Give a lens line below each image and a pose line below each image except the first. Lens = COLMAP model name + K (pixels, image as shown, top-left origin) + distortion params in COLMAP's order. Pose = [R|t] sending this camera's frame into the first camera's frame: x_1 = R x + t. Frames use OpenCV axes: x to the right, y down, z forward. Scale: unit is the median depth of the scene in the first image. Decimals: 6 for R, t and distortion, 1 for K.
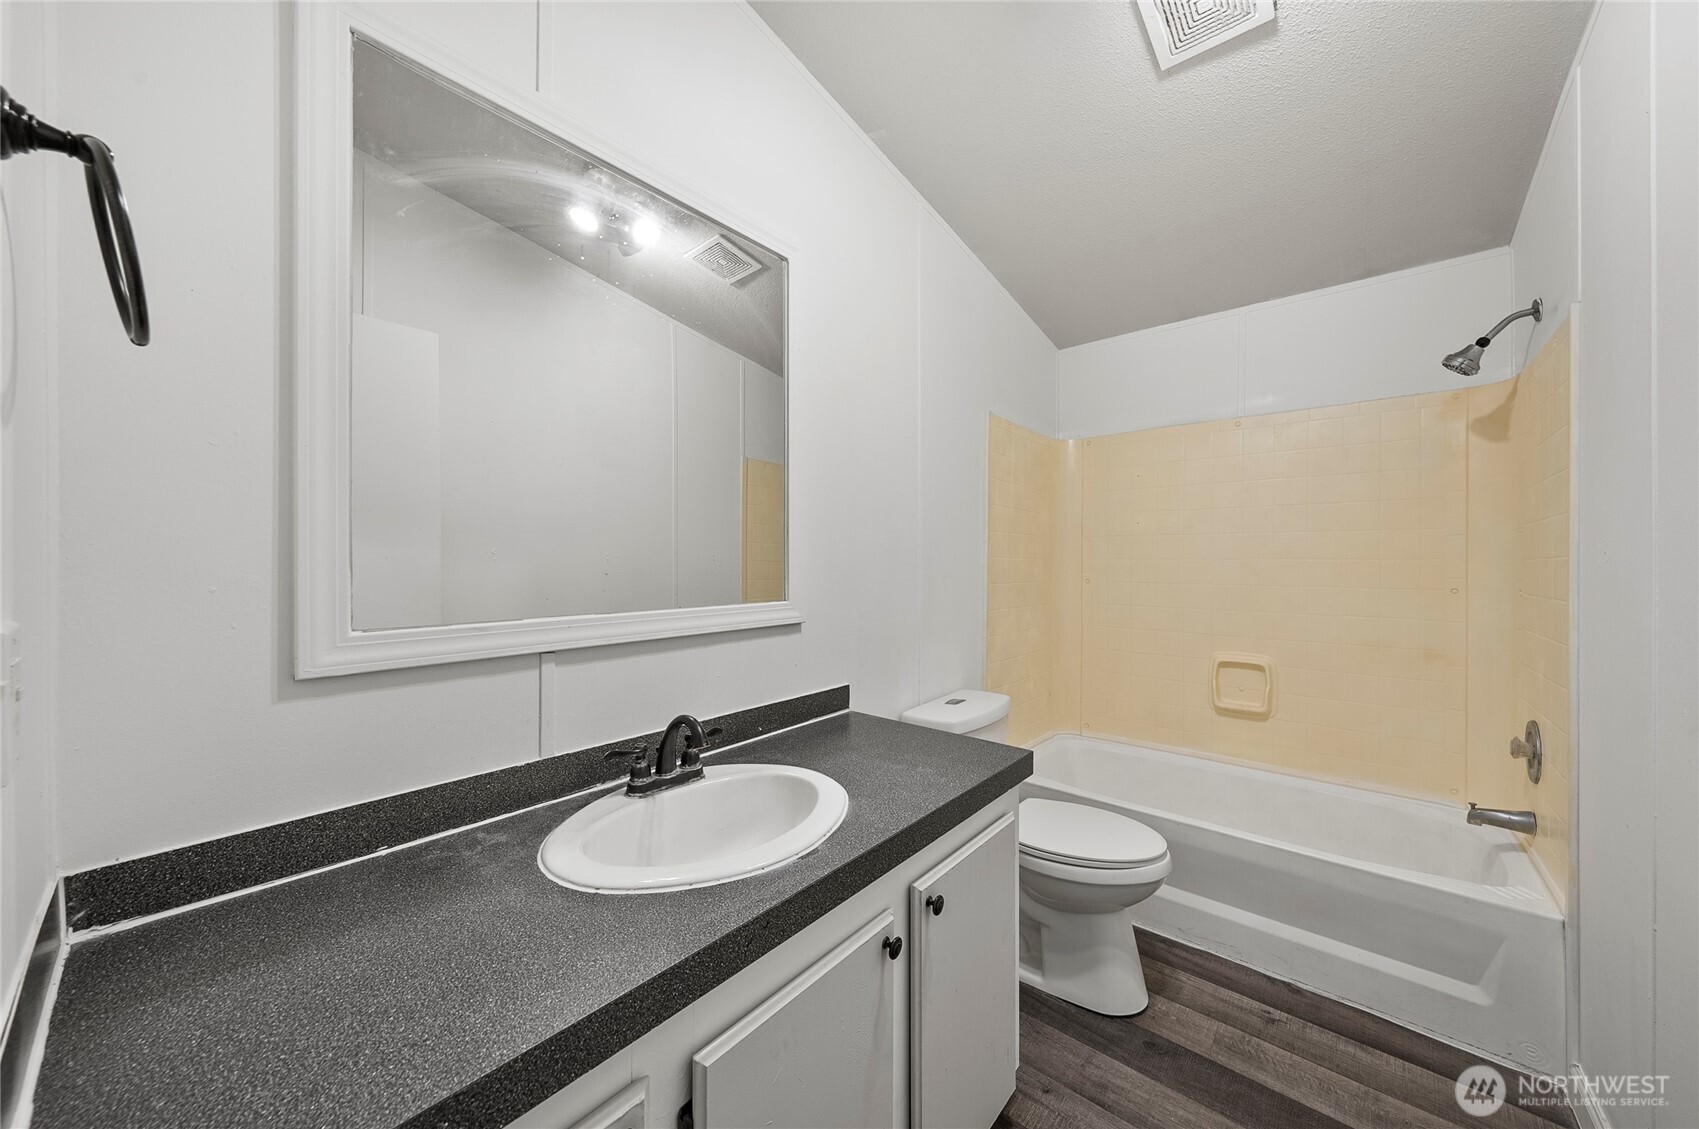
lens RADIAL K [[581.6, 0, 858.3], [0, 581.6, 559.3], [0, 0, 1]] dist [-0.000237, -0.000032]
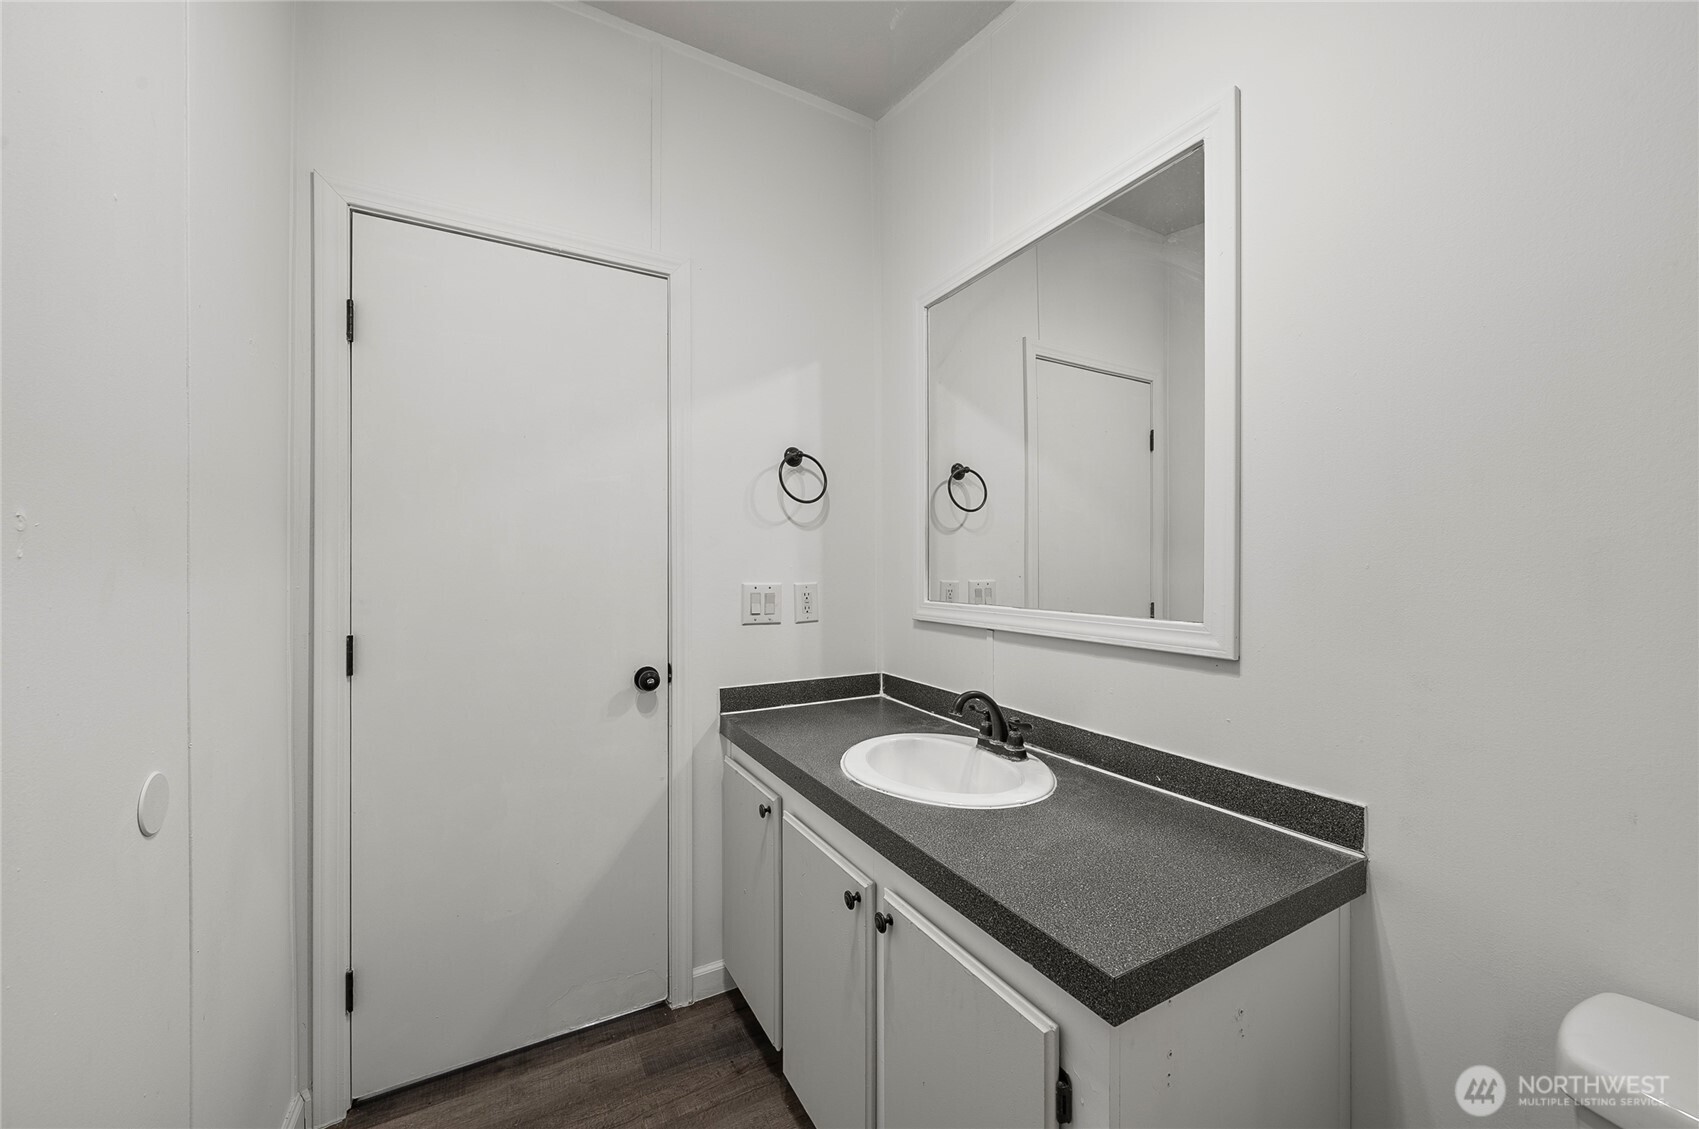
lens RADIAL K [[616.0, 0, 849.5], [0, 616.0, 564.5], [0, 0, 1]] dist [-0.001200, -0.000073]
pose [[-0.345369, -0.001716, -0.938465, 0.928688], [0.005845, 0.999975, -0.003979, 0.000472], [0.938449, -0.006859, -0.345351, 1.085345]]
